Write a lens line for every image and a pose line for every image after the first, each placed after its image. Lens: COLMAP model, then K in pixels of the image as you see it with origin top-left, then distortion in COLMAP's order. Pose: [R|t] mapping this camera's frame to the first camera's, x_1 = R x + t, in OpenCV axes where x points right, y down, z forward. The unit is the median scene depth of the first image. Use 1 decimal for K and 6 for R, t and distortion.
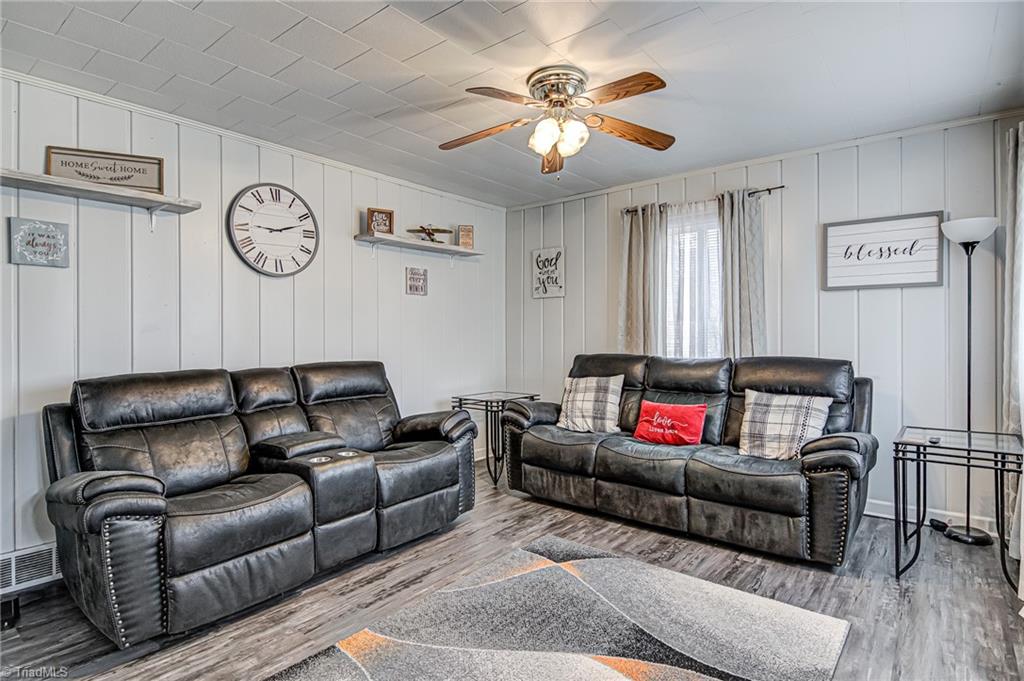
lens RADIAL K [[537.6, 0, 513.0], [0, 537.6, 334.8], [0, 0, 1]] dist [0.006978, -0.007168]
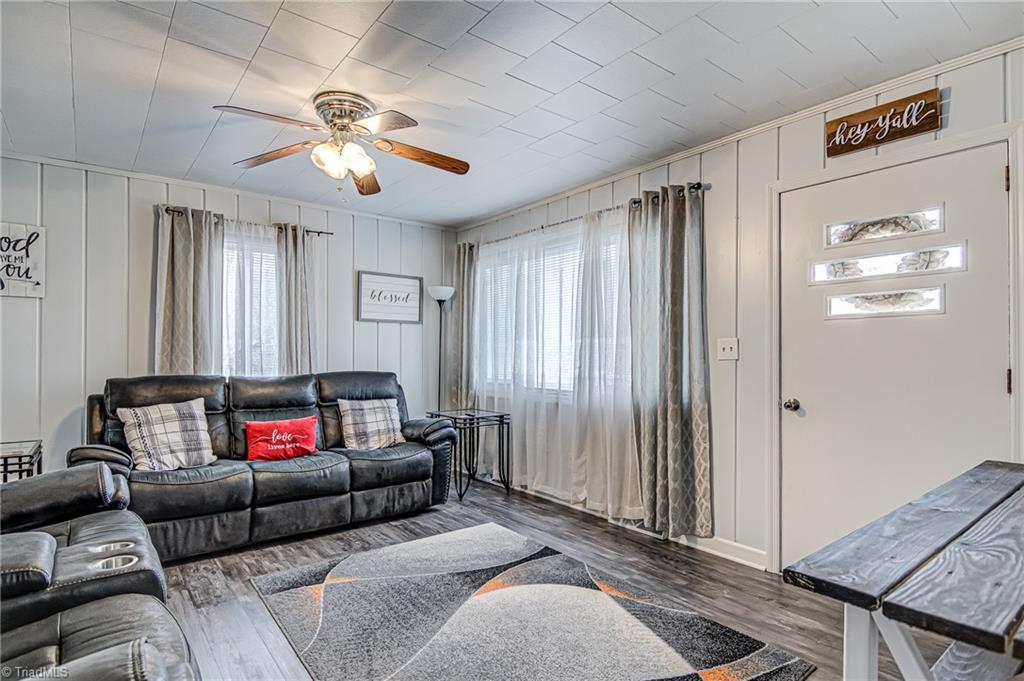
lens RADIAL K [[537.6, 0, 513.8], [0, 537.6, 349.3], [0, 0, 1]] dist [0.006978, -0.007168]
pose [[0.216431, 0.015204, 0.976179, -0.678430], [-0.002137, 0.999884, -0.015100, 0.007384], [-0.976296, 0.001182, 0.216439, 0.370195]]
